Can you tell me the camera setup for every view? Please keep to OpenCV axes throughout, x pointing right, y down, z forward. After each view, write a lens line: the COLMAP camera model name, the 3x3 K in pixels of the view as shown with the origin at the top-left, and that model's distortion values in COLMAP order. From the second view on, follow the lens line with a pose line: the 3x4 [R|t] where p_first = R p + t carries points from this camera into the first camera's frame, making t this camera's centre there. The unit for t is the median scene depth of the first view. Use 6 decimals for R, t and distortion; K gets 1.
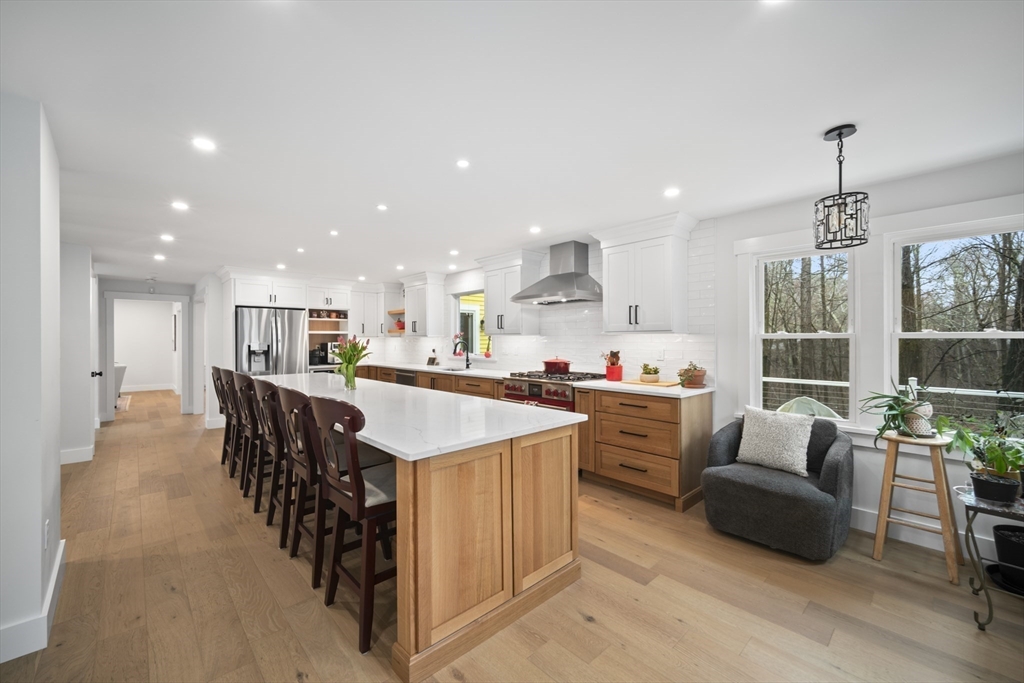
lens RADIAL K [[408.5, 0, 512.0], [0, 408.5, 341.5], [0, 0, 1]] dist [0.000166, -0.000010]
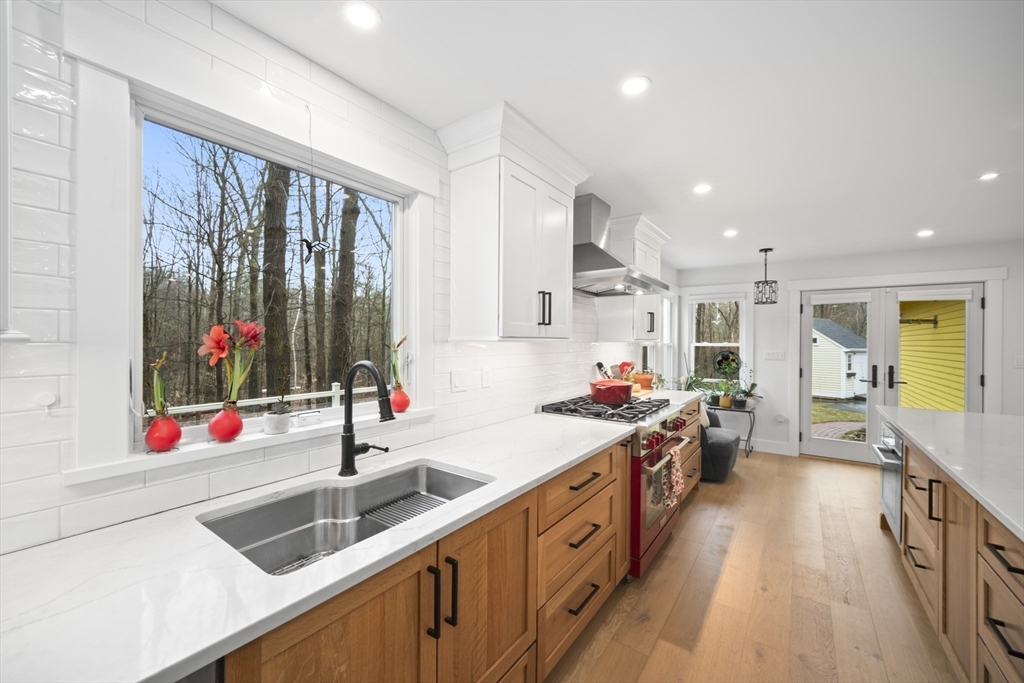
lens RADIAL K [[408.5, 0, 512.0], [0, 408.5, 341.5], [0, 0, 1]] dist [0.000166, -0.000010]
pose [[-0.191309, 0.020030, 0.981325, -0.730361], [0.018794, 0.999683, -0.016741, -0.011966], [-0.981350, 0.015240, -0.191625, 1.901288]]
